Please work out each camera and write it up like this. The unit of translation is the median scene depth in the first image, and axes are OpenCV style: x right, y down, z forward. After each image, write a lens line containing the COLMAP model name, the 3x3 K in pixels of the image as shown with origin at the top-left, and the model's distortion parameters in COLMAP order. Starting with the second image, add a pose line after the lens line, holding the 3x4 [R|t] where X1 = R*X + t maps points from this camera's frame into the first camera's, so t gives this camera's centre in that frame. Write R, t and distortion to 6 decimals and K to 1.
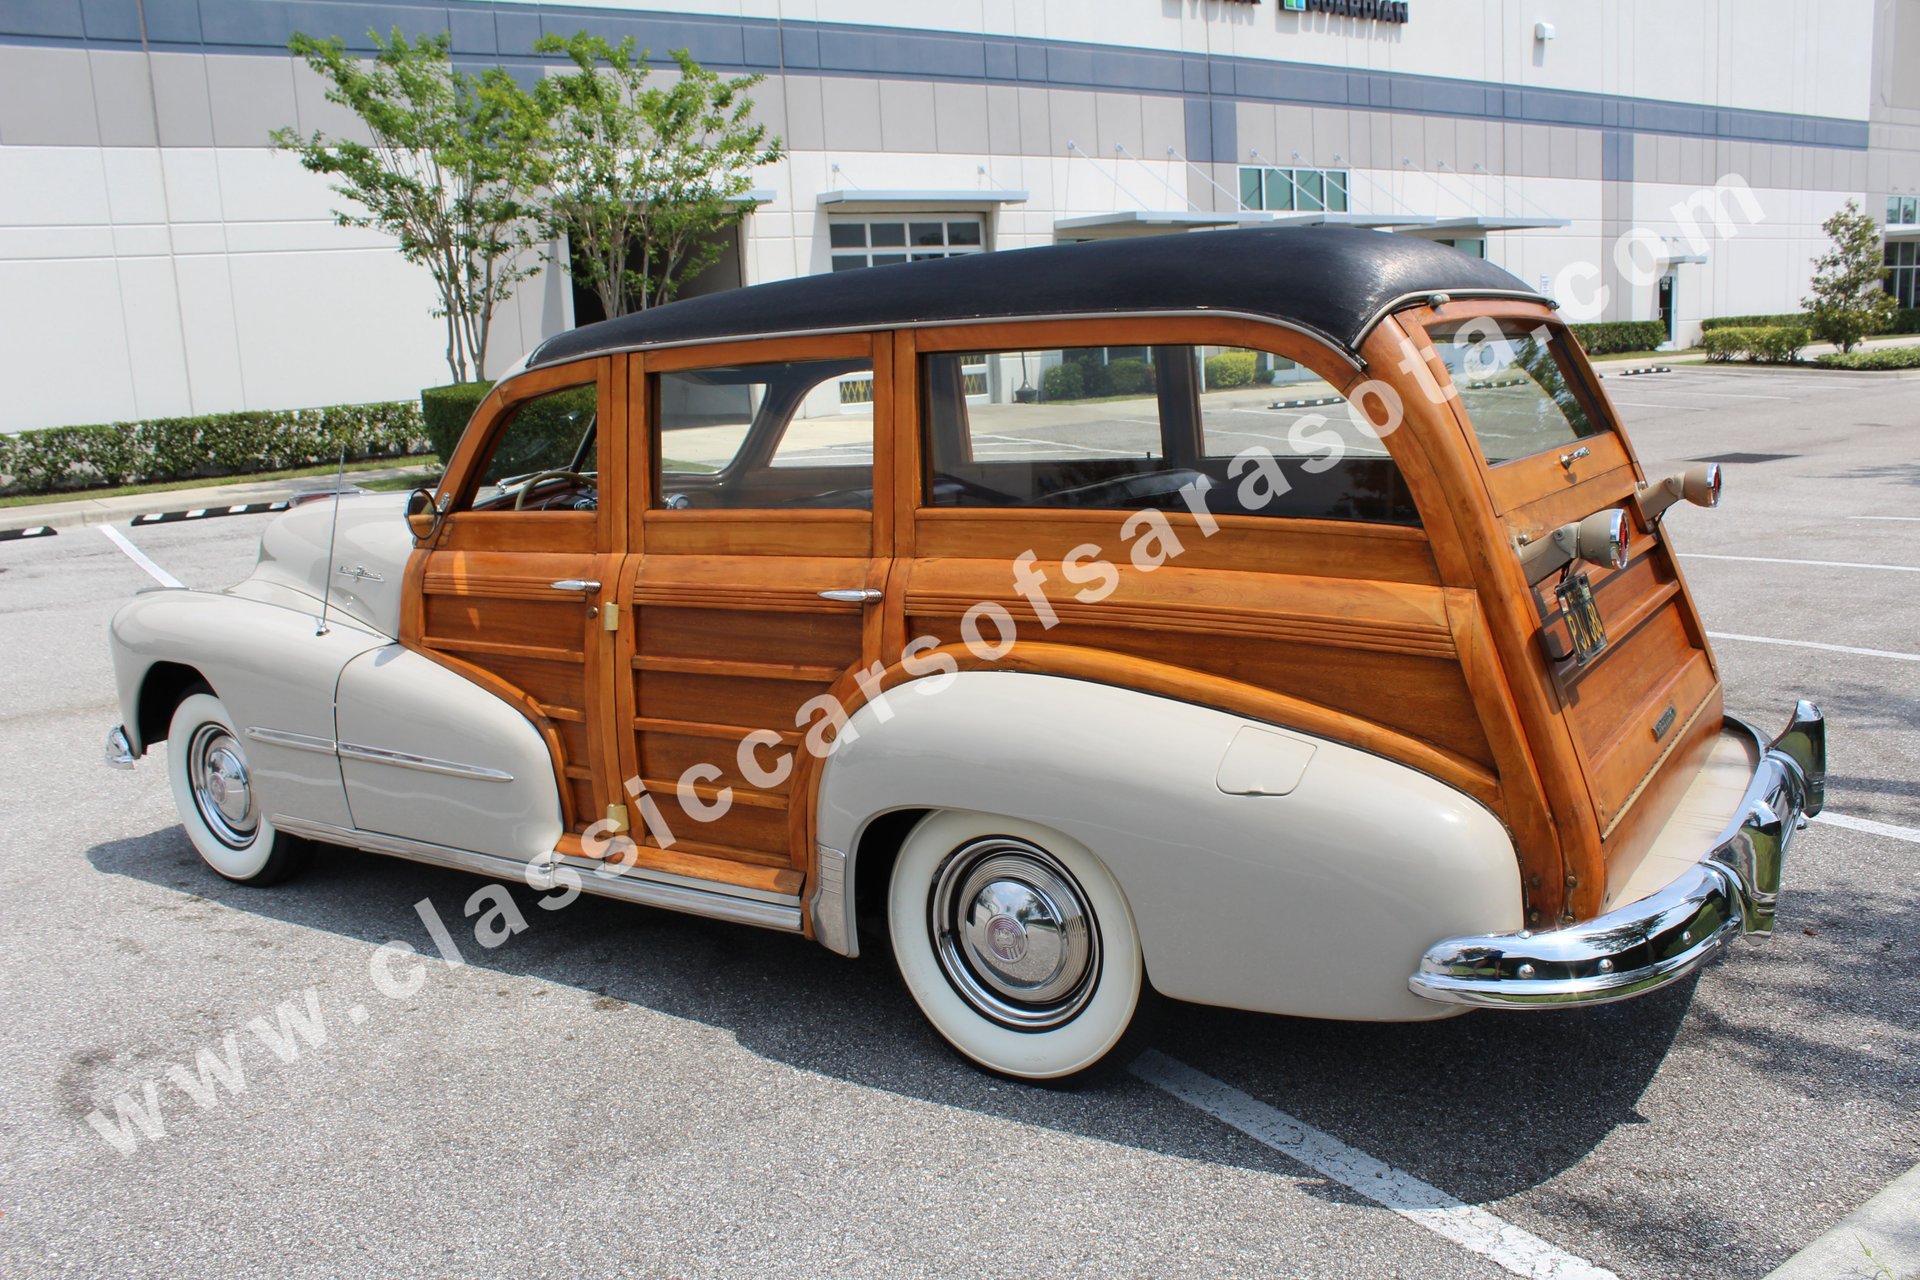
lens RADIAL K [[1594.7, 0, 968.0], [0, 1594.7, 648.0], [0, 0, 1]] dist [-0.169796, 0.144313]
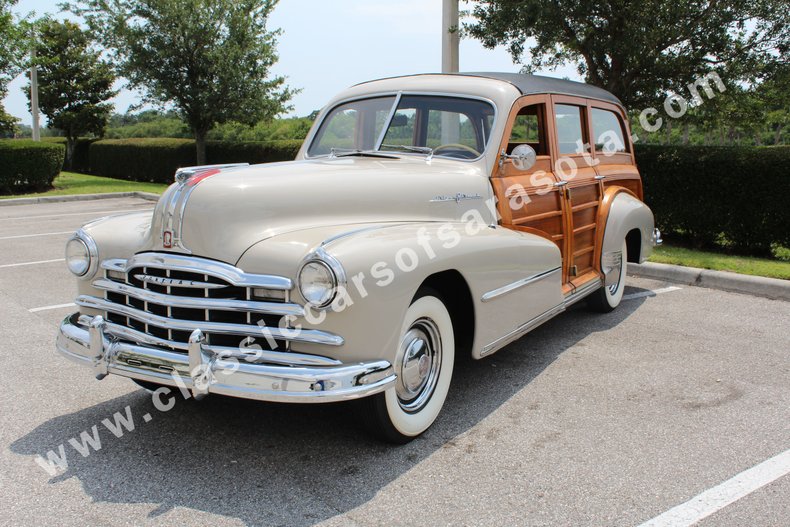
lens RADIAL K [[806.1, 0, 395.0], [0, 806.1, 263.5], [0, 0, 1]] dist [-0.139583, 0.180658]
pose [[-0.047376, -0.102755, 0.993578, -1.537776], [0.180372, 0.977463, 0.109689, -0.104207], [-0.982457, 0.184410, -0.027774, 1.338641]]
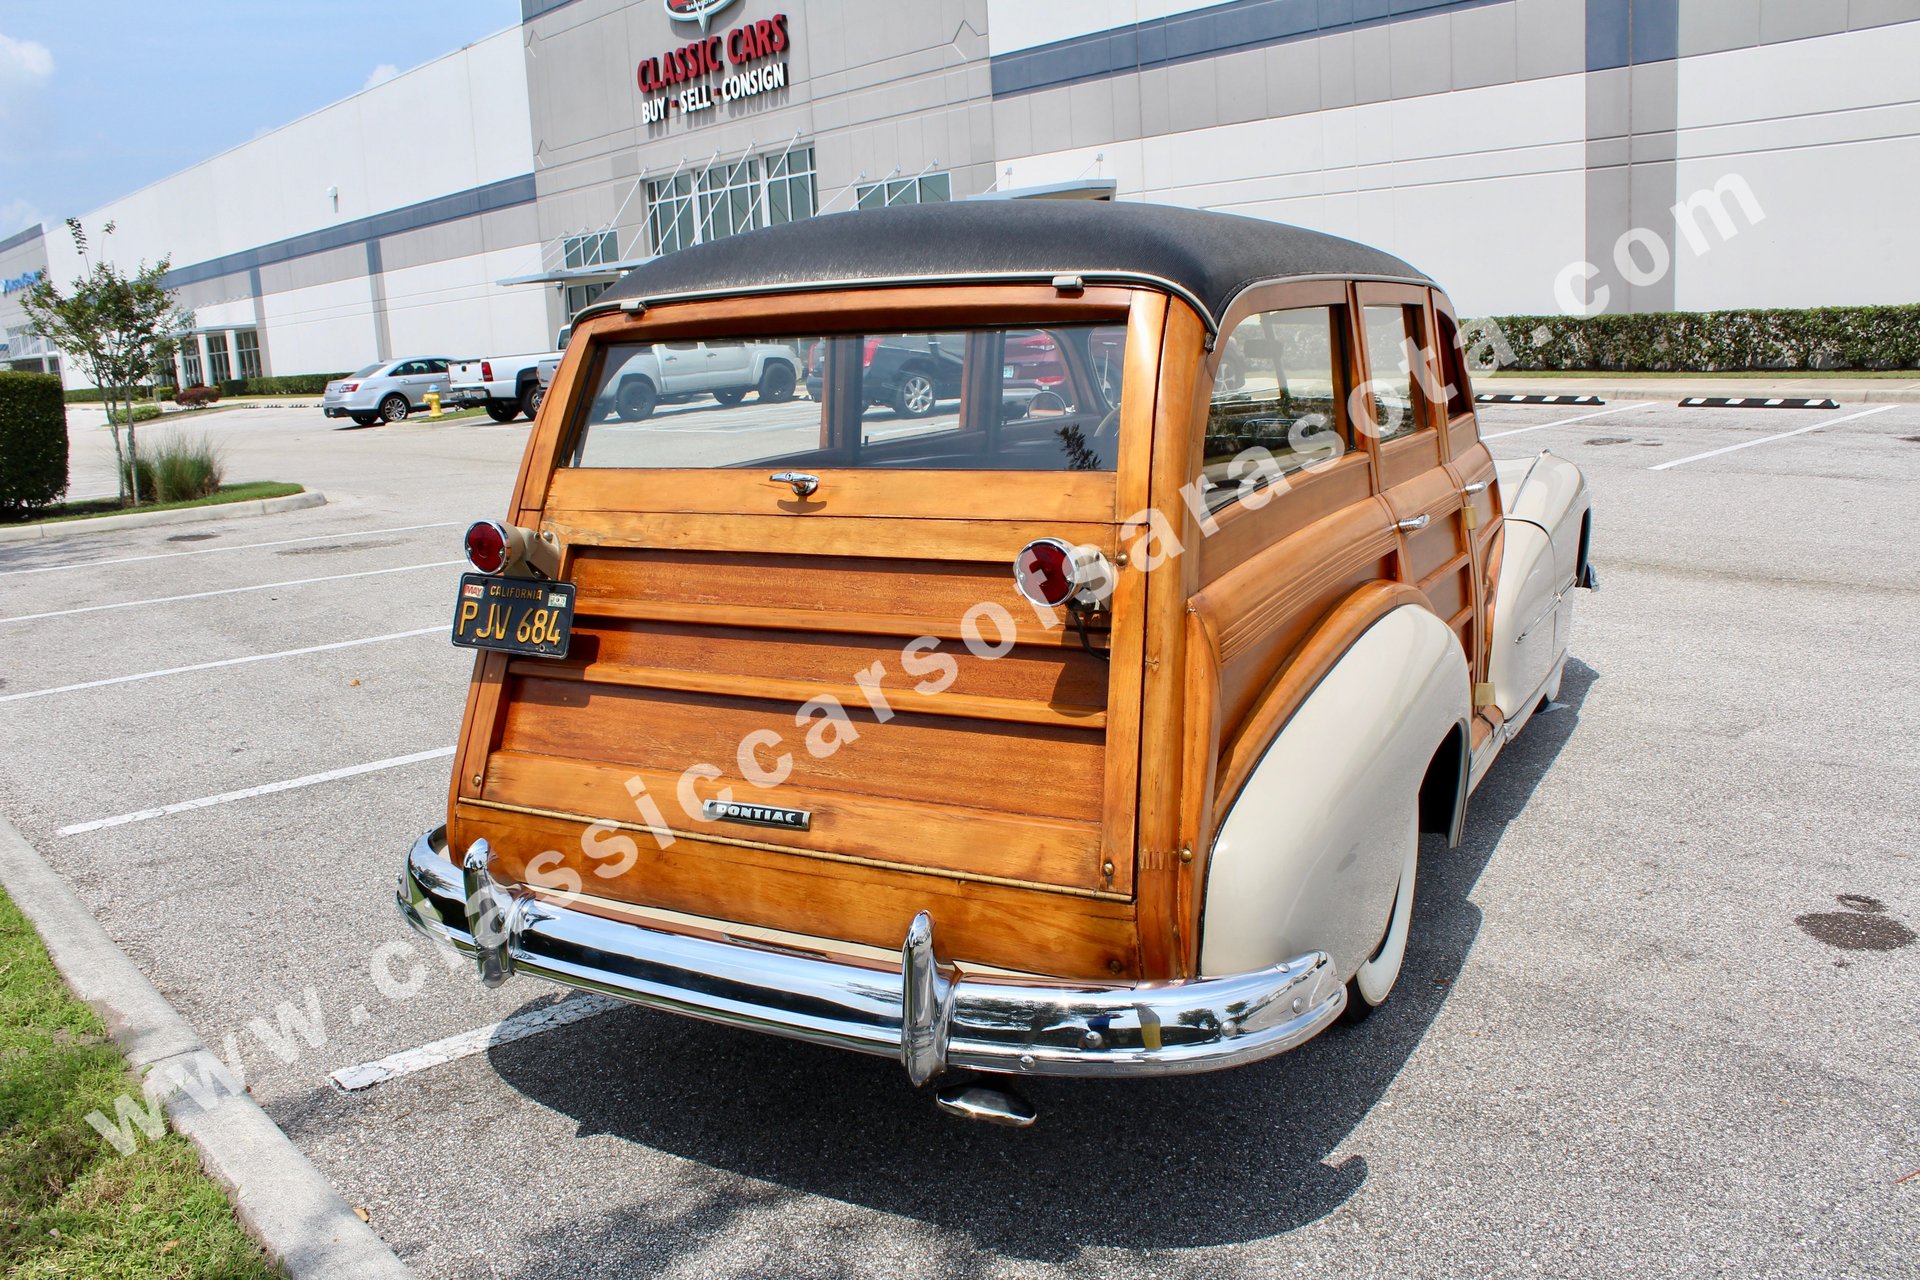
lens RADIAL K [[1594.7, 0, 968.0], [0, 1594.7, 648.0], [0, 0, 1]] dist [-0.169796, 0.144313]
pose [[0.100946, 0.248691, -0.963308, 1.085311], [-0.141529, 0.961996, 0.233522, -0.217081], [0.984774, 0.112763, 0.132307, 0.854680]]
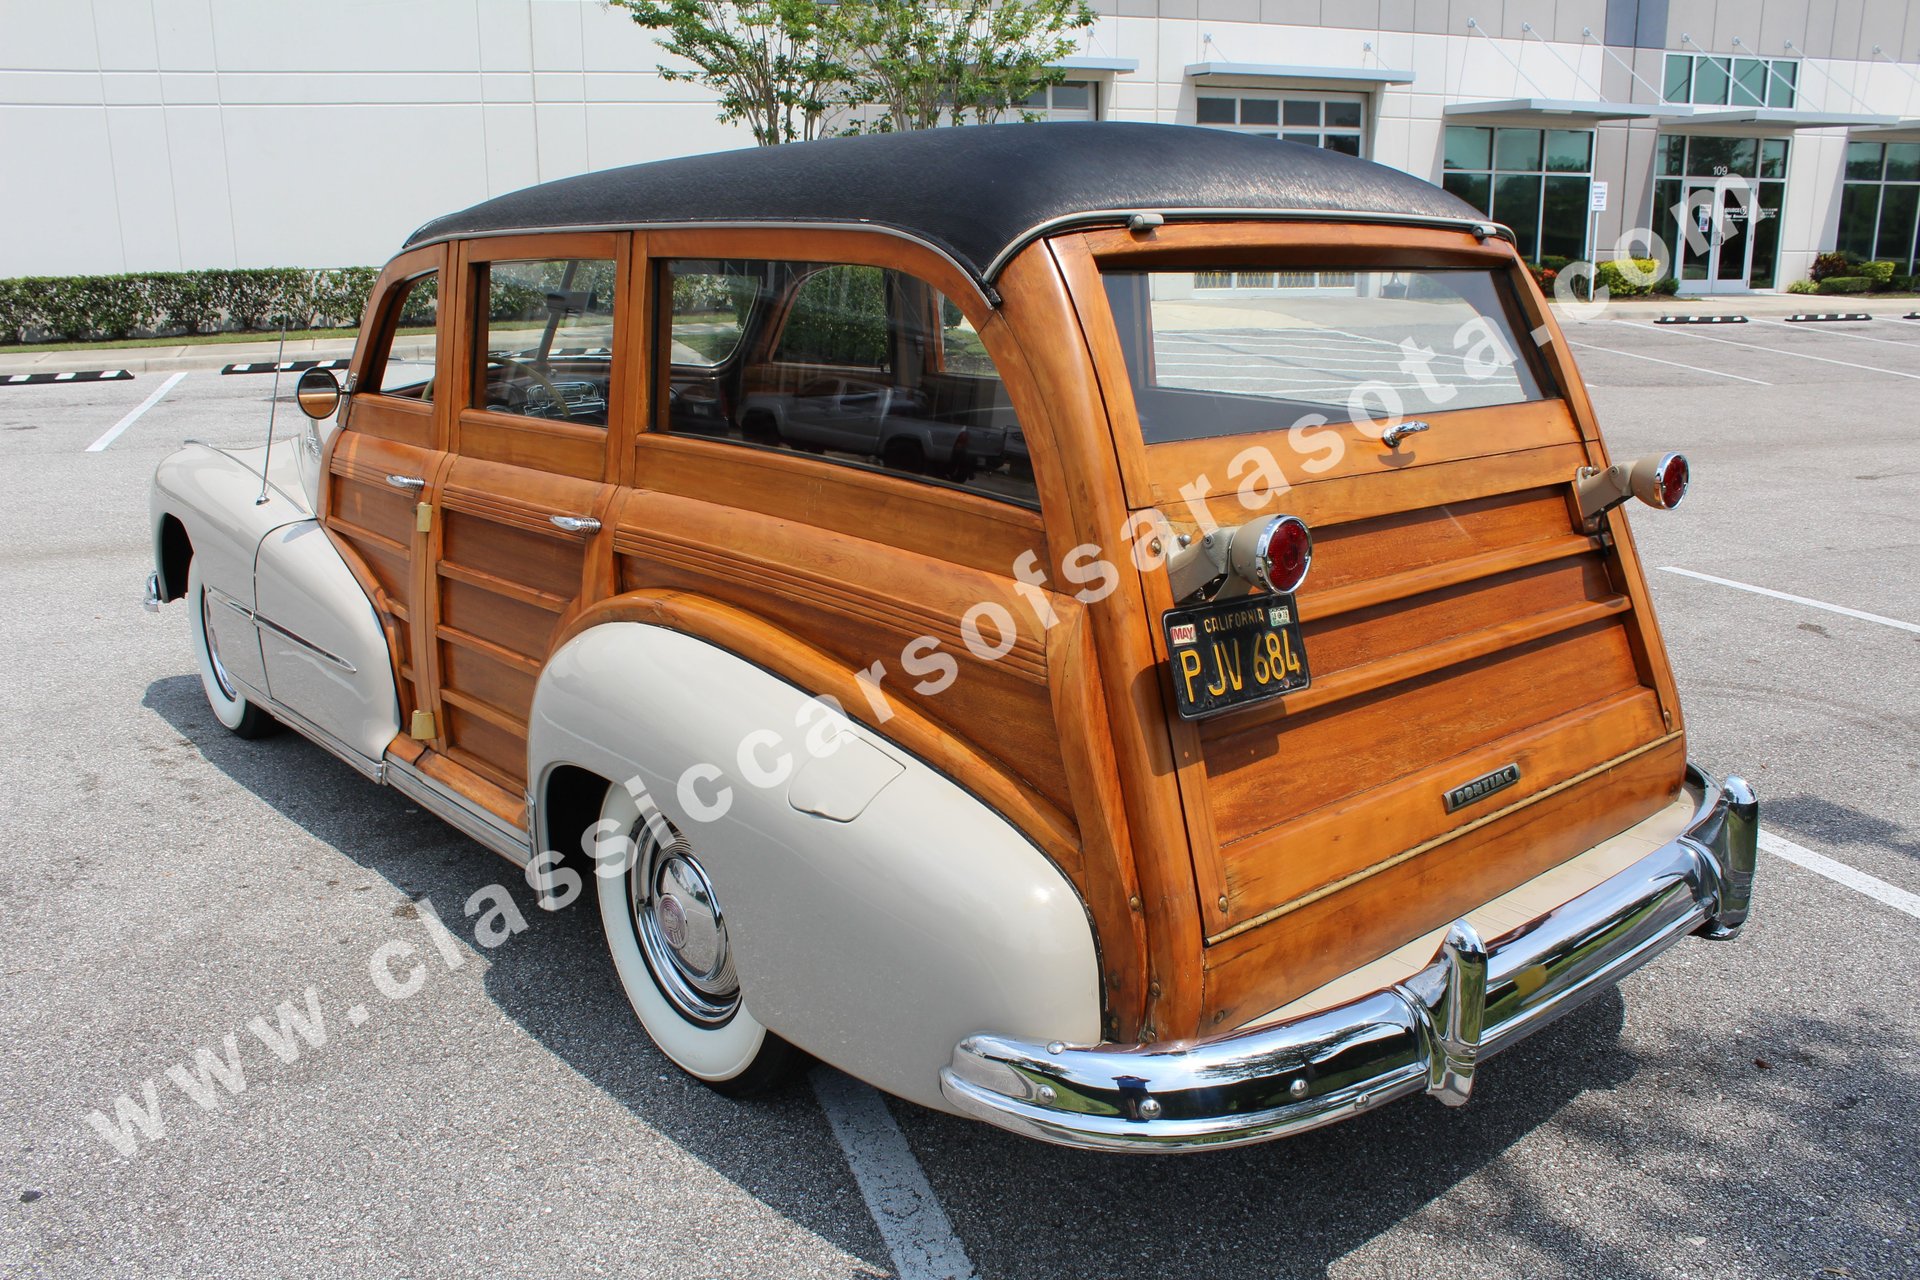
lens RADIAL K [[1601.3, 0, 962.9], [0, 1601.3, 648.3], [0, 0, 1]] dist [-0.168435, 0.143913]
pose [[0.962800, 0.113341, -0.245295, 0.332572], [-0.094128, 0.991599, 0.088718, -0.056575], [0.253290, -0.062328, 0.965380, 0.156630]]
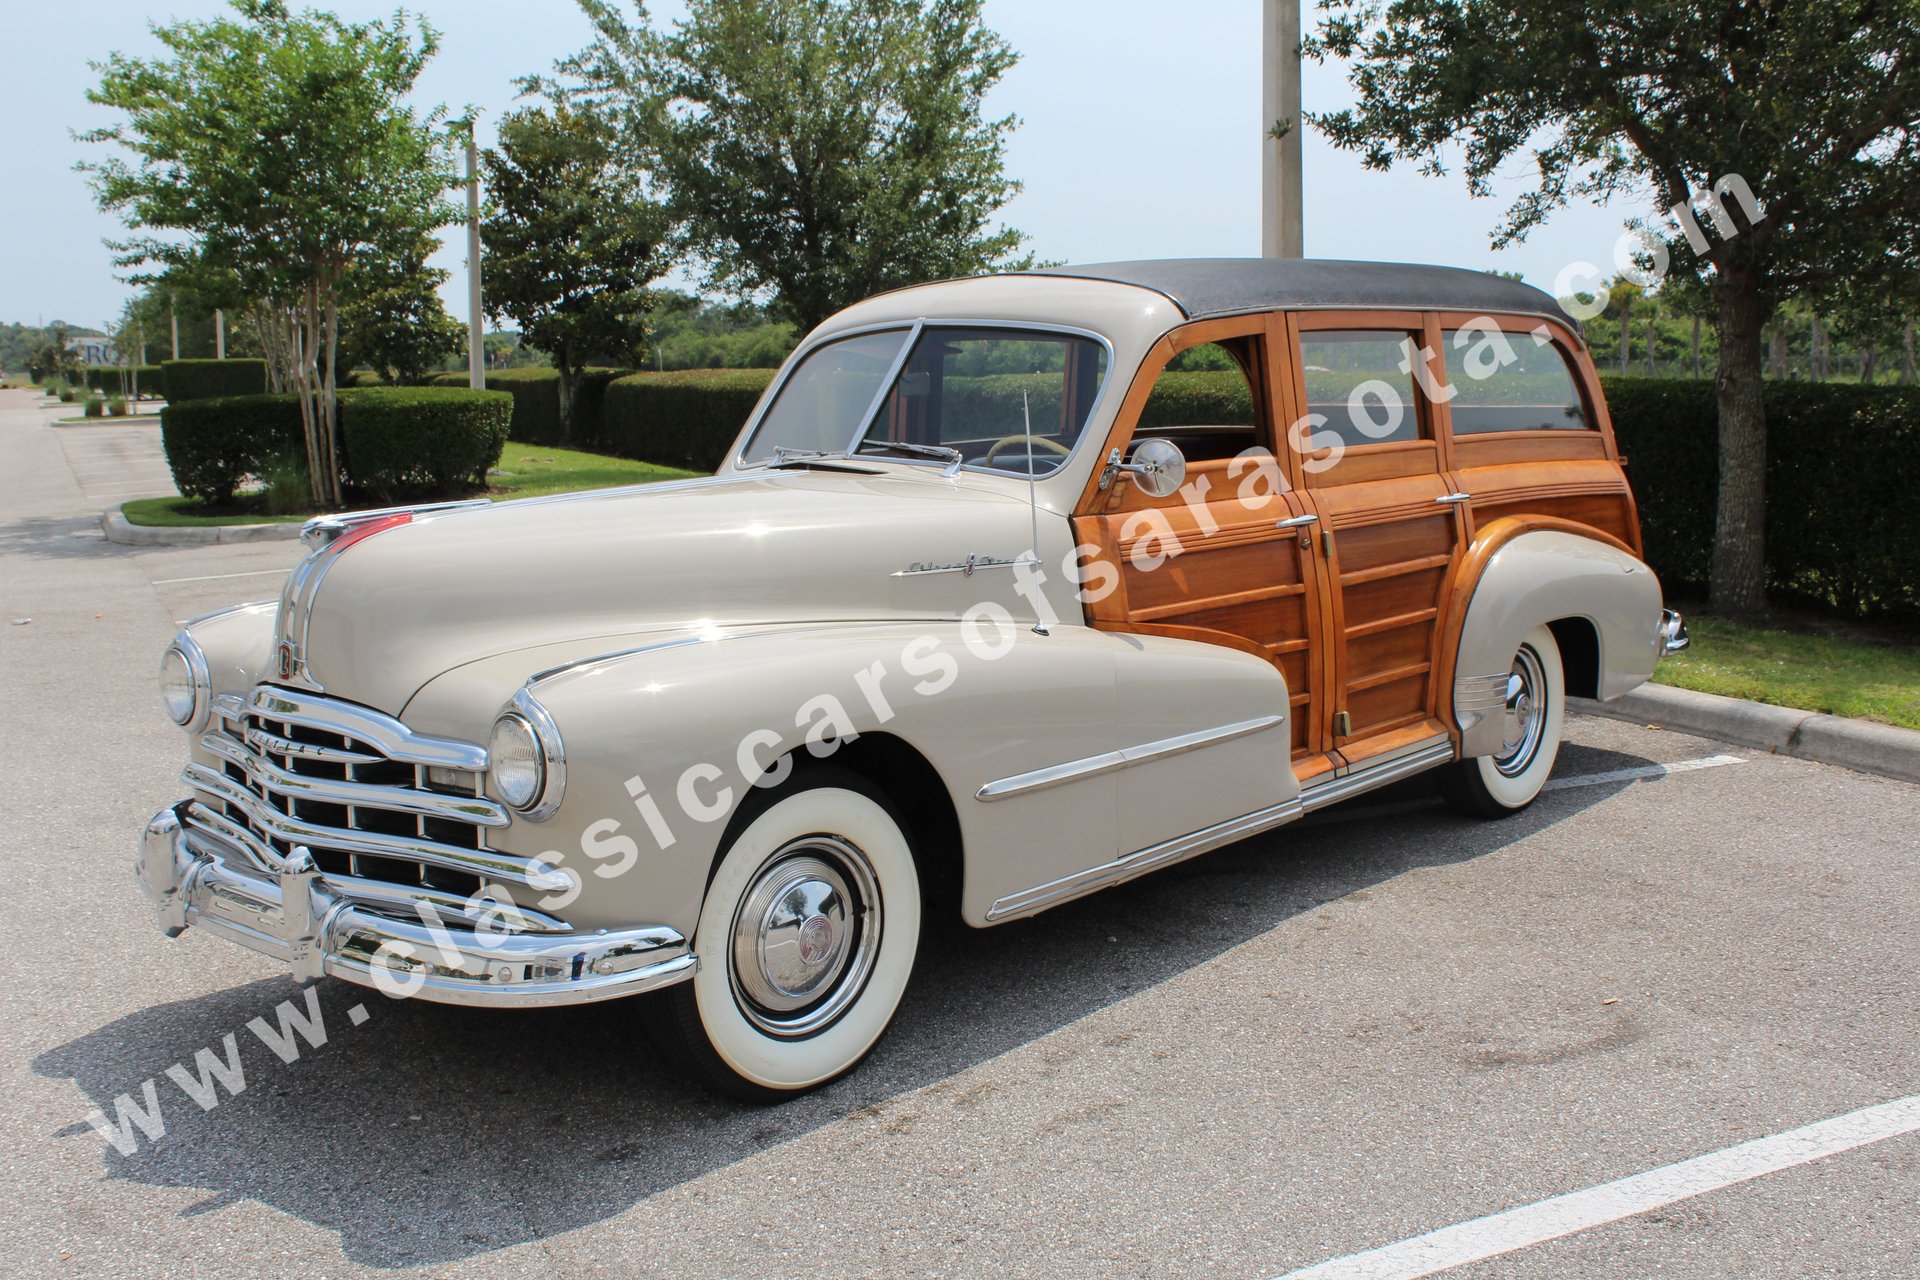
lens RADIAL K [[1933.3, 0, 960.0], [0, 1933.3, 640.0], [0, 0, 1]] dist [-0.134917, 0.146448]
pose [[0.164560, -0.094646, 0.981816, -1.609062], [0.186775, 0.980368, 0.063201, -0.087723], [-0.968522, 0.172978, 0.179007, 1.018506]]
